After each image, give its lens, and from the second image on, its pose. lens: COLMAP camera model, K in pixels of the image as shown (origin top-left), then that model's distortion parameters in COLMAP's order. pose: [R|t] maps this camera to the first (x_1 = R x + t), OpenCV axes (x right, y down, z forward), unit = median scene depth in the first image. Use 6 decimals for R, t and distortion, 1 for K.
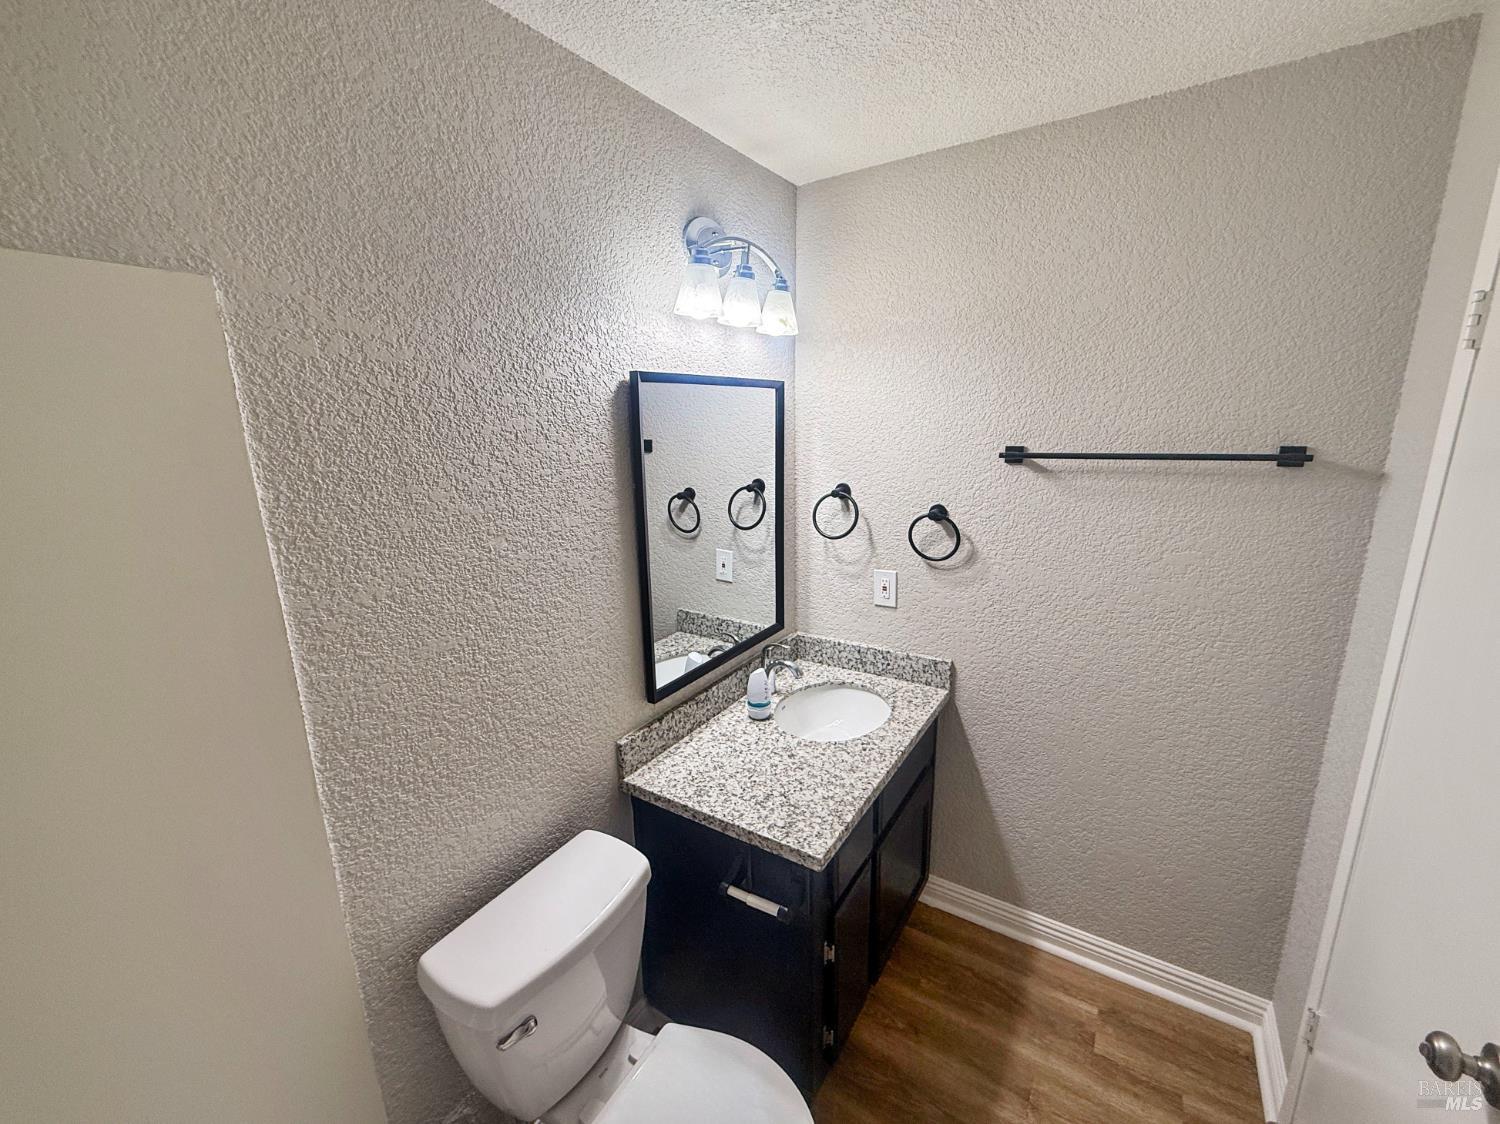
lens RADIAL K [[612.9, 0, 750.6], [0, 612.9, 560.3], [0, 0, 1]] dist [0.001479, -0.000114]
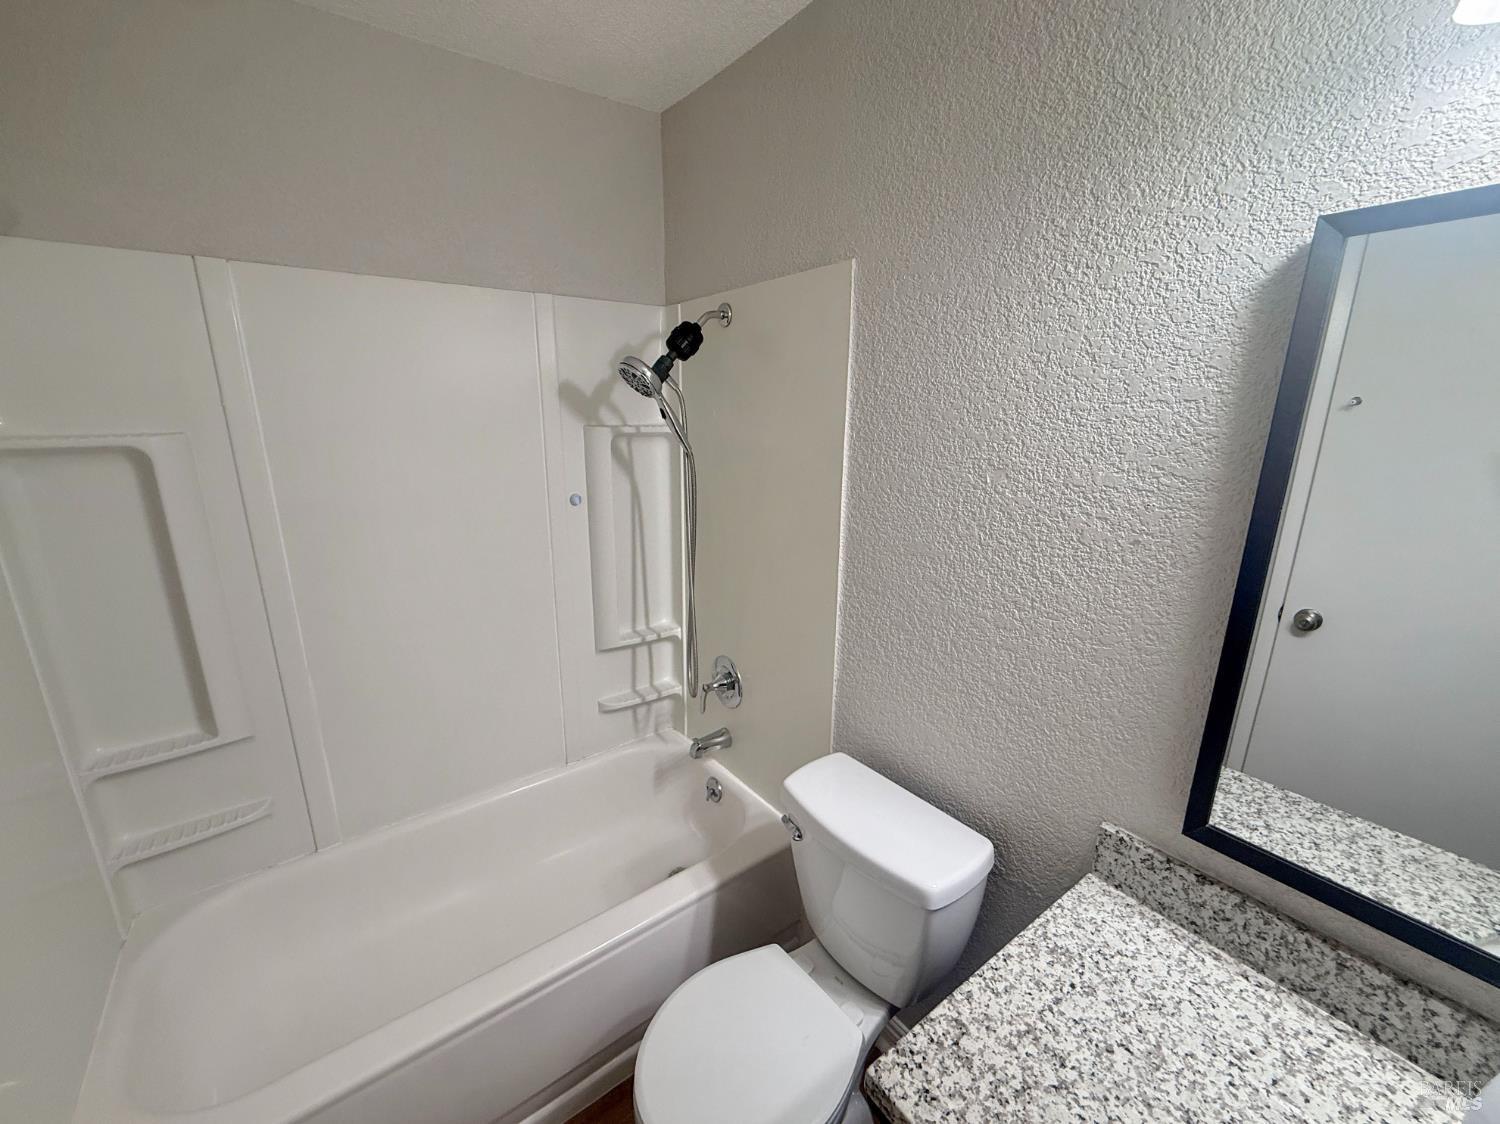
lens RADIAL K [[612.9, 0, 749.6], [0, 612.9, 561.8], [0, 0, 1]] dist [0.001479, -0.000114]
pose [[-0.352544, 0.255259, -0.900308, 0.603246], [-0.211341, 0.915505, 0.342325, -0.151793], [0.911618, 0.310956, -0.268809, 0.967992]]
